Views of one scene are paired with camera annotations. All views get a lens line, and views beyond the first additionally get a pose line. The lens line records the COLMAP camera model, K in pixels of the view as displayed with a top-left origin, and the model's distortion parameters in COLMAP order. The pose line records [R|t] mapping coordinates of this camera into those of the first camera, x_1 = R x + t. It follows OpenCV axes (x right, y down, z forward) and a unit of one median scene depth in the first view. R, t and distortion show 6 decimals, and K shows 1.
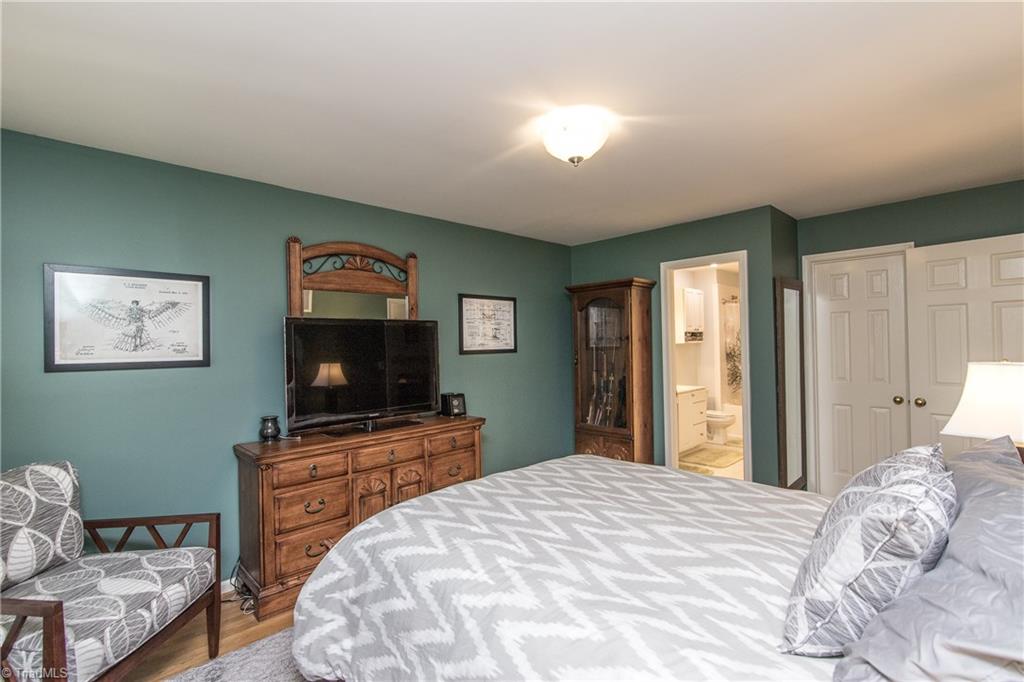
lens RADIAL K [[462.1, 0, 512.0], [0, 462.1, 341.0], [0, 0, 1]] dist [-0.001321, 0.001123]
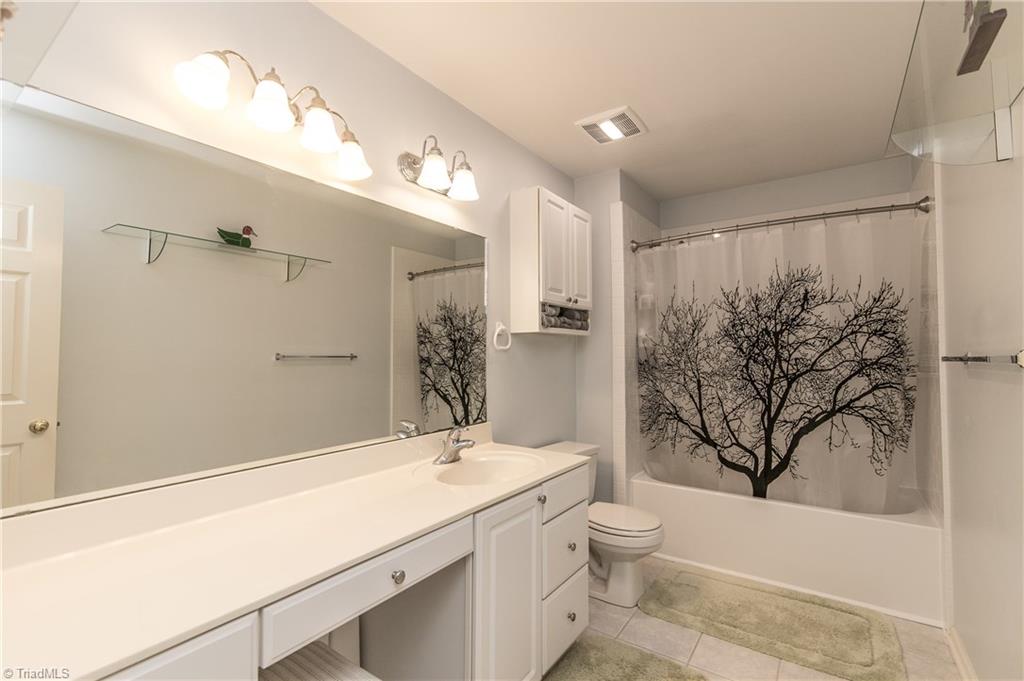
lens RADIAL K [[462.1, 0, 512.0], [0, 462.1, 340.5], [0, 0, 1]] dist [-0.001321, 0.001123]
pose [[0.980961, 0.024734, 0.192625, 0.264675], [-0.020347, 0.999487, -0.024718, 0.020546], [-0.193138, 0.020328, 0.980961, 0.601116]]
